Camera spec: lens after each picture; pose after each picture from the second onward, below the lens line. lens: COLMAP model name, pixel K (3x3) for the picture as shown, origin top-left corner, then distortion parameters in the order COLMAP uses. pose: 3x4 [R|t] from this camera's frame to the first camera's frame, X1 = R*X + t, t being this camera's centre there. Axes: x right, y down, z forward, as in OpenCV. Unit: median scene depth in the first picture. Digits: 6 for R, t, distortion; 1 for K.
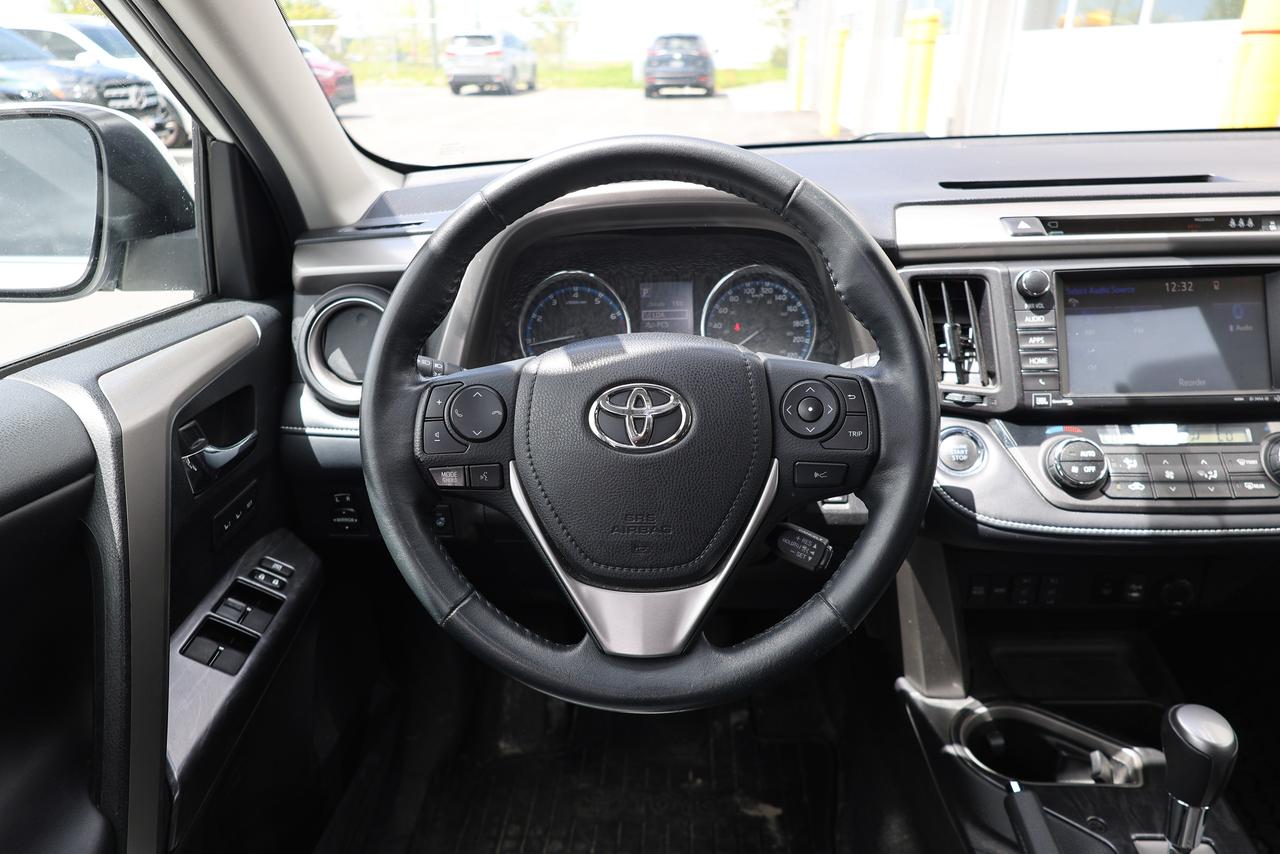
lens RADIAL K [[877.1, 0, 633.0], [0, 877.1, 420.7], [0, 0, 1]] dist [-0.022657, 0.012863]
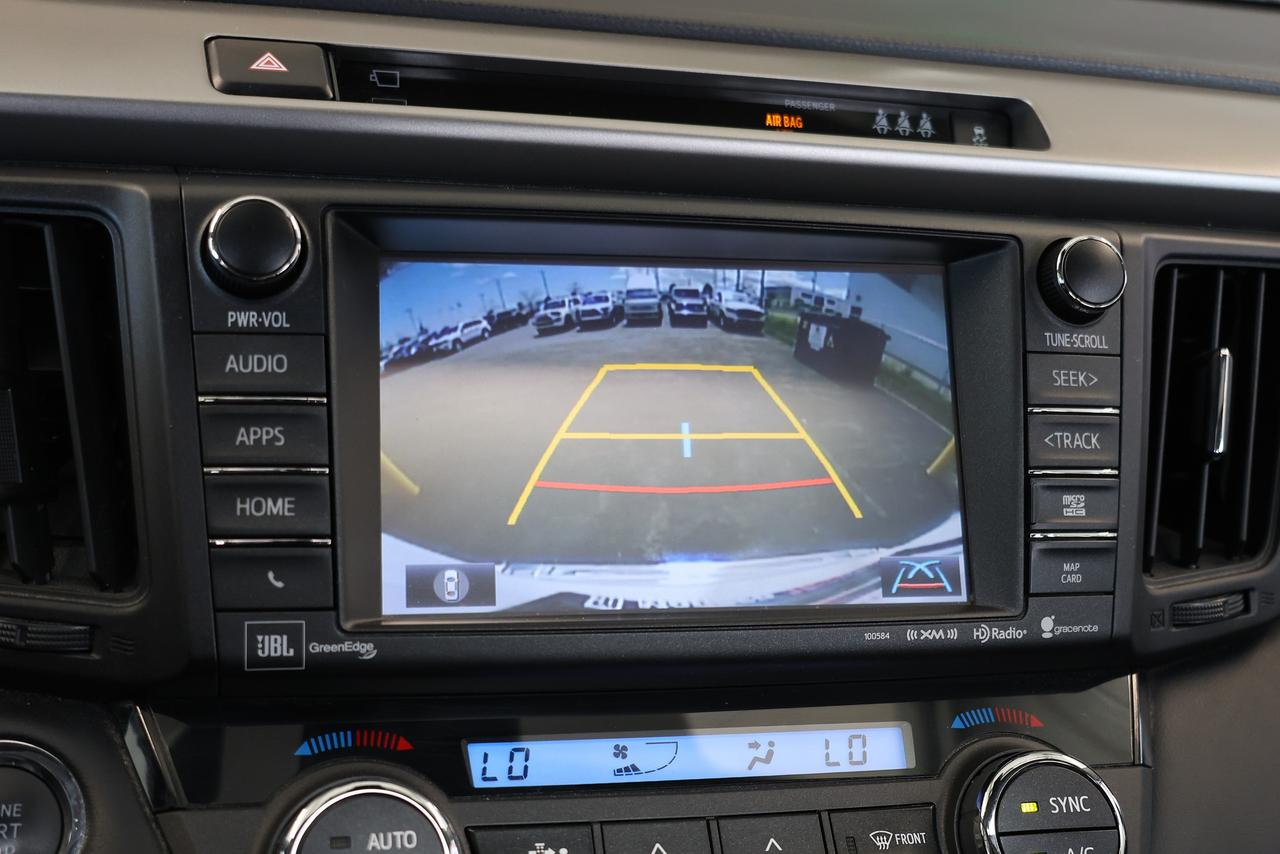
lens RADIAL K [[1674.7, 0, 651.7], [0, 1674.7, 426.2], [0, 0, 1]] dist [0.019304, 0.000000]
pose [[0.939610, 0.032983, 0.340654, 0.378857], [-0.000674, 0.995522, -0.094530, -0.040820], [-0.342246, 0.088591, 0.935425, 0.413679]]
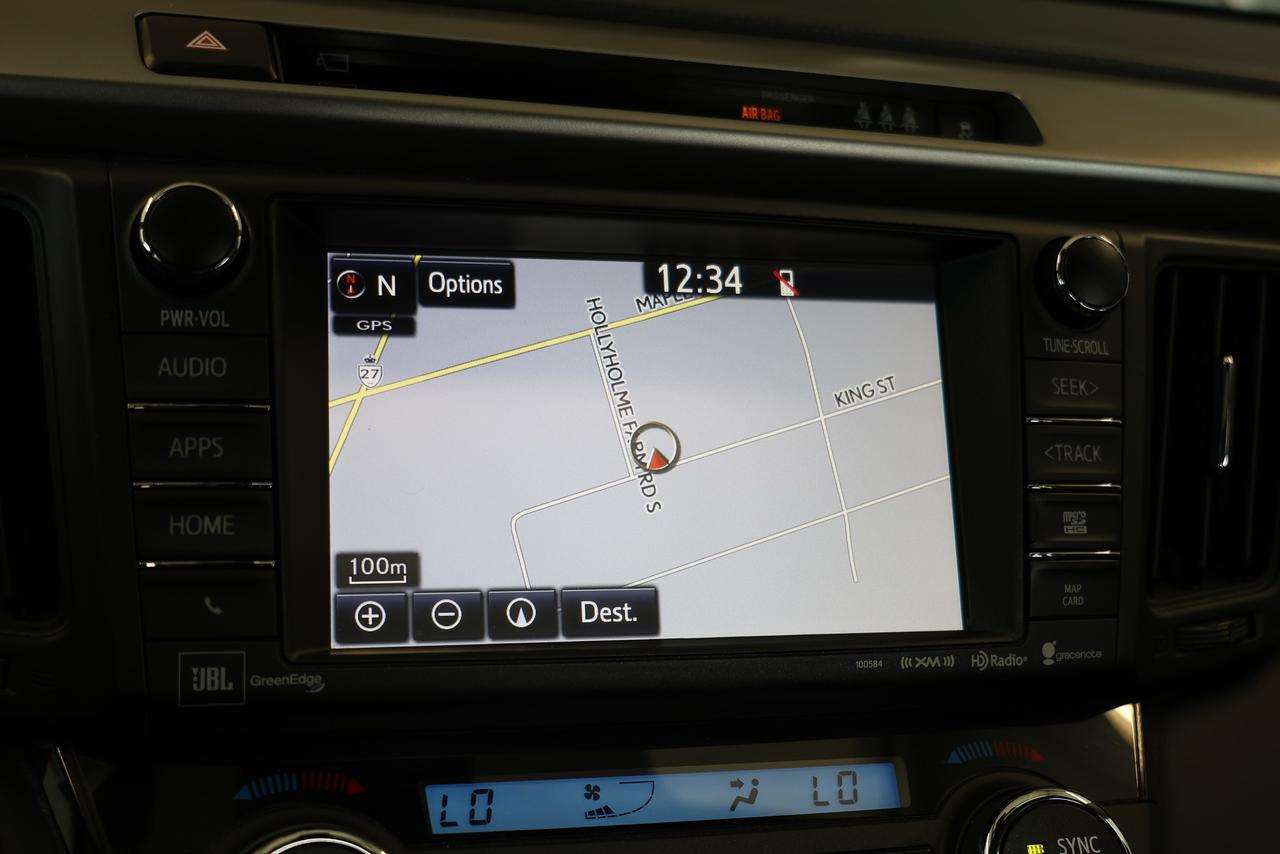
lens RADIAL K [[1674.7, 0, 647.5], [0, 1674.7, 426.1], [0, 0, 1]] dist [0.019304, 0.000000]
pose [[0.925790, 0.038571, 0.376066, 0.382116], [0.004209, 0.993668, -0.112277, -0.039148], [-0.378015, 0.105528, 0.919765, 0.462274]]
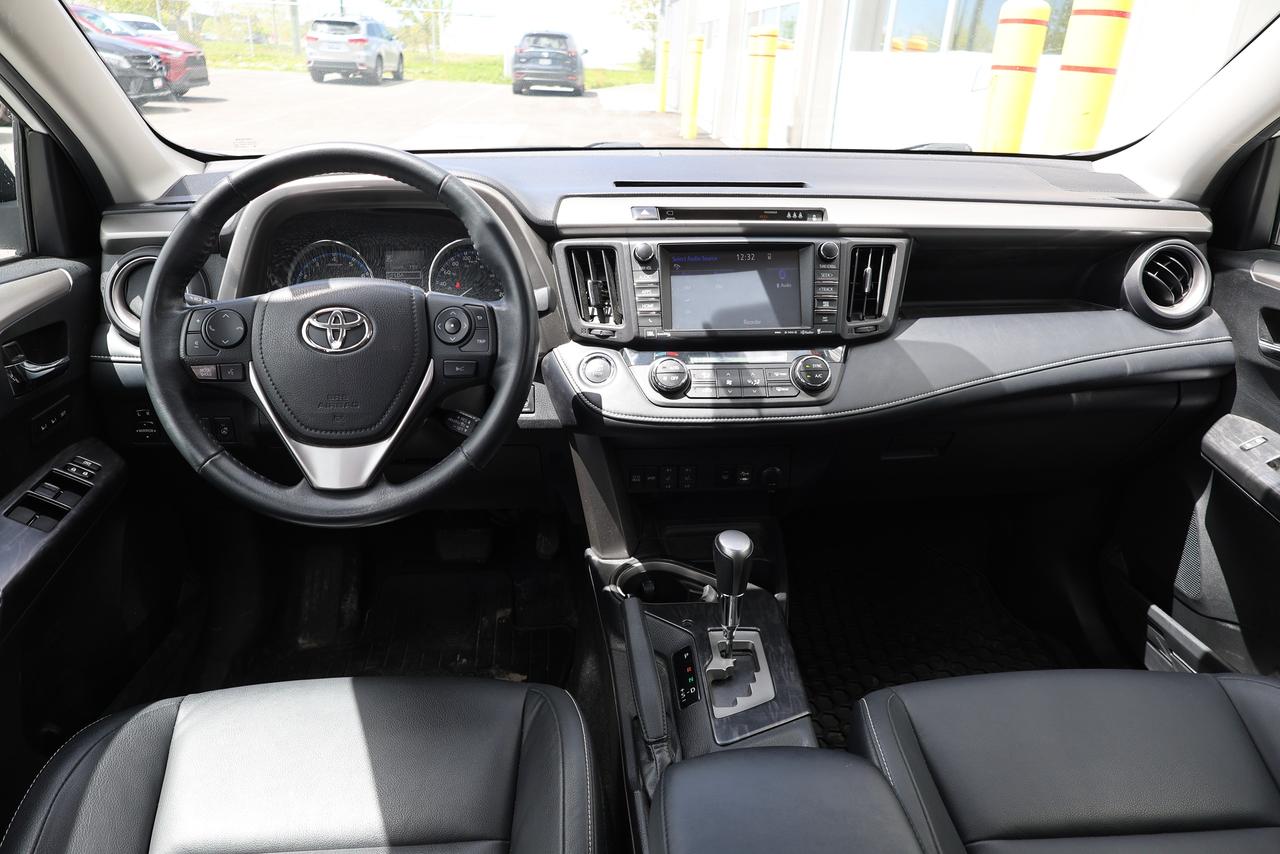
lens RADIAL K [[877.1, 0, 641.8], [0, 877.1, 419.7], [0, 0, 1]] dist [-0.022657, 0.012863]
pose [[0.988847, -0.005765, 0.148820, 0.226963], [0.005559, 0.999983, 0.001799, 0.113146], [-0.148828, -0.000952, 0.988863, -0.421590]]
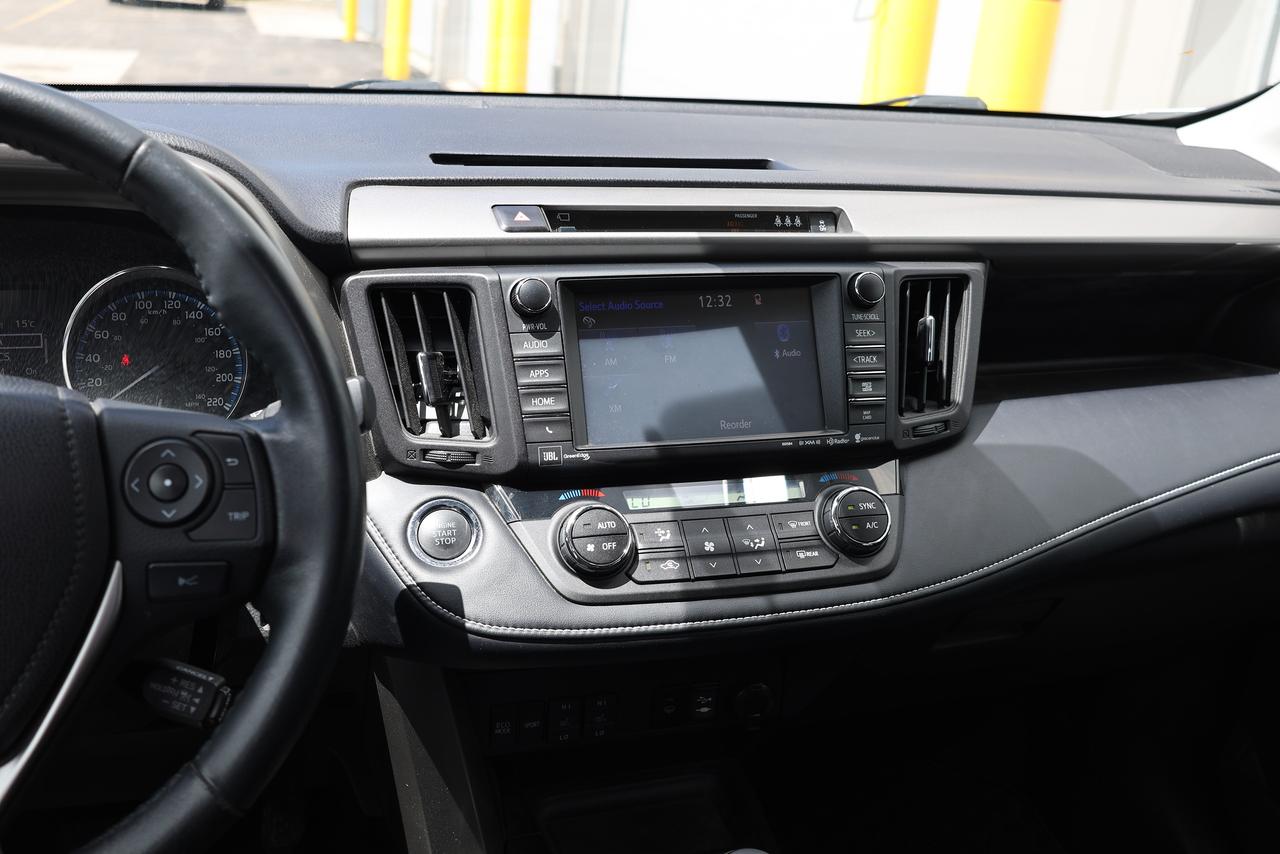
lens RADIAL K [[1304.4, 0, 627.1], [0, 1304.4, 415.9], [0, 0, 1]] dist [0.020691, 0.000000]
pose [[0.929211, -0.027098, 0.368555, 0.122138], [0.050308, 0.997299, -0.053513, 0.005319], [-0.366110, 0.068266, 0.928064, -0.036367]]
